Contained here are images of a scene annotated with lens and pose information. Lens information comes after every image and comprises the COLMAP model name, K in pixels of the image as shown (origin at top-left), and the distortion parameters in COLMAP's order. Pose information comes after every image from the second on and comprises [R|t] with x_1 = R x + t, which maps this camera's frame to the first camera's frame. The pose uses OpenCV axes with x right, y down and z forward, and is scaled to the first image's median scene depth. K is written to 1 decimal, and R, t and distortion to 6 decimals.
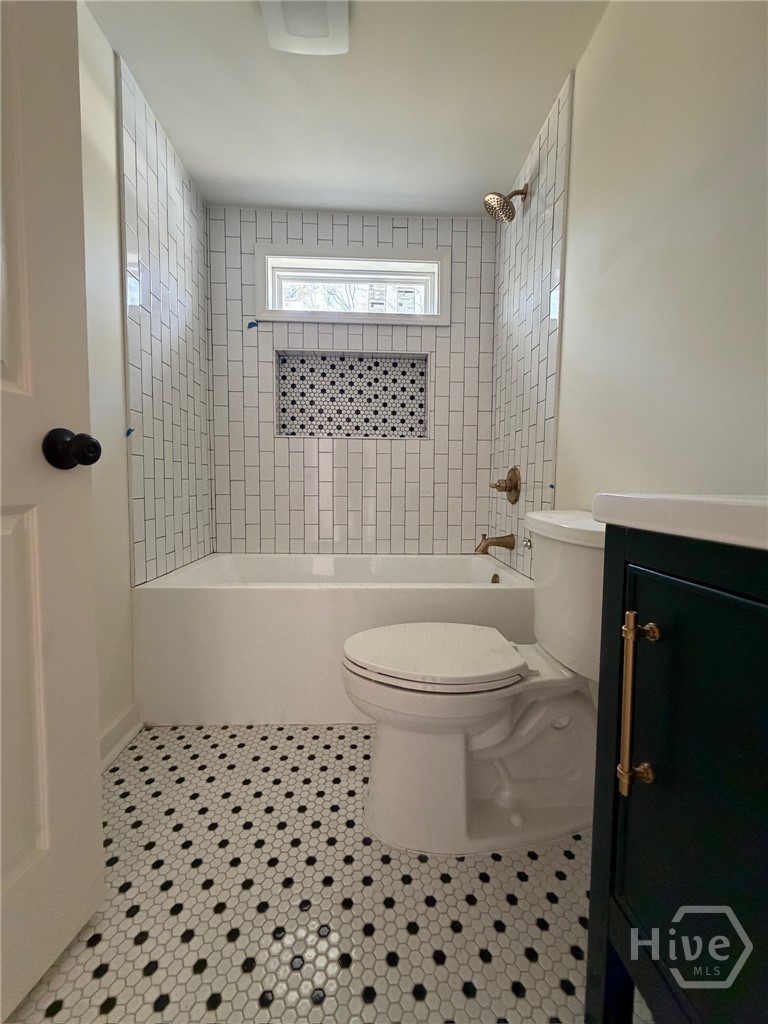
lens RADIAL K [[405.4, 0, 383.9], [0, 405.4, 509.3], [0, 0, 1]] dist [-0.001541, 0.000176]
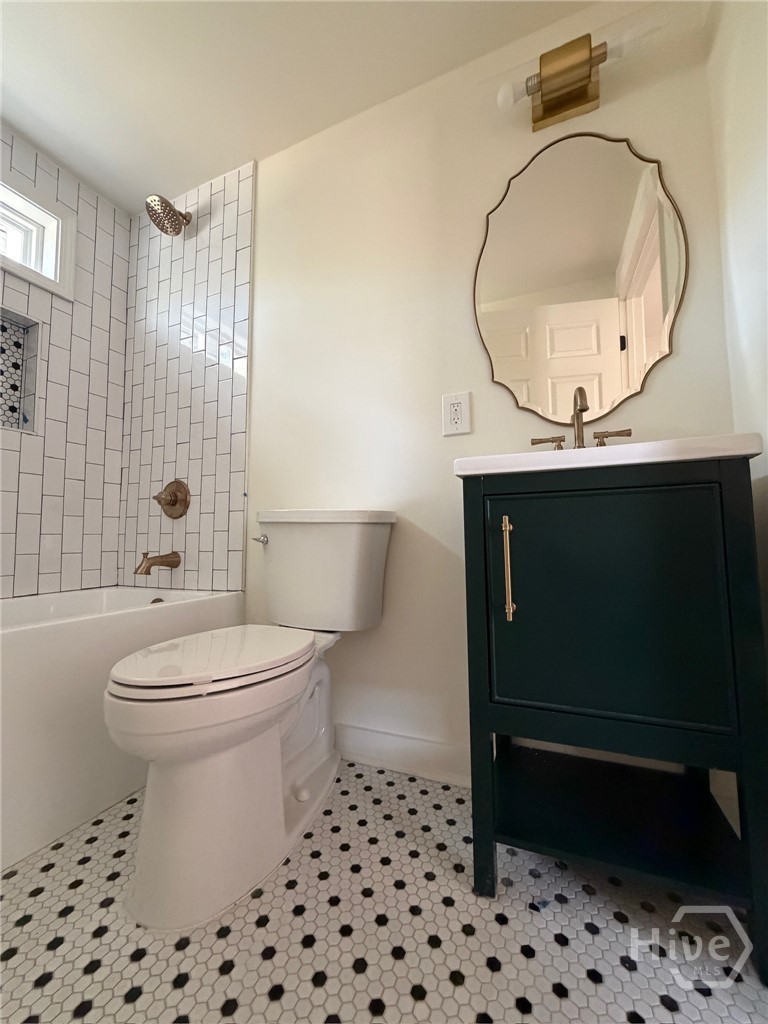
lens RADIAL K [[405.4, 0, 383.9], [0, 405.4, 509.3], [0, 0, 1]] dist [-0.001541, 0.000176]
pose [[0.444006, 0.052574, 0.894480, -0.317593], [0.068479, 0.993366, -0.092378, 0.088036], [-0.893403, 0.102270, 0.437461, 0.169722]]
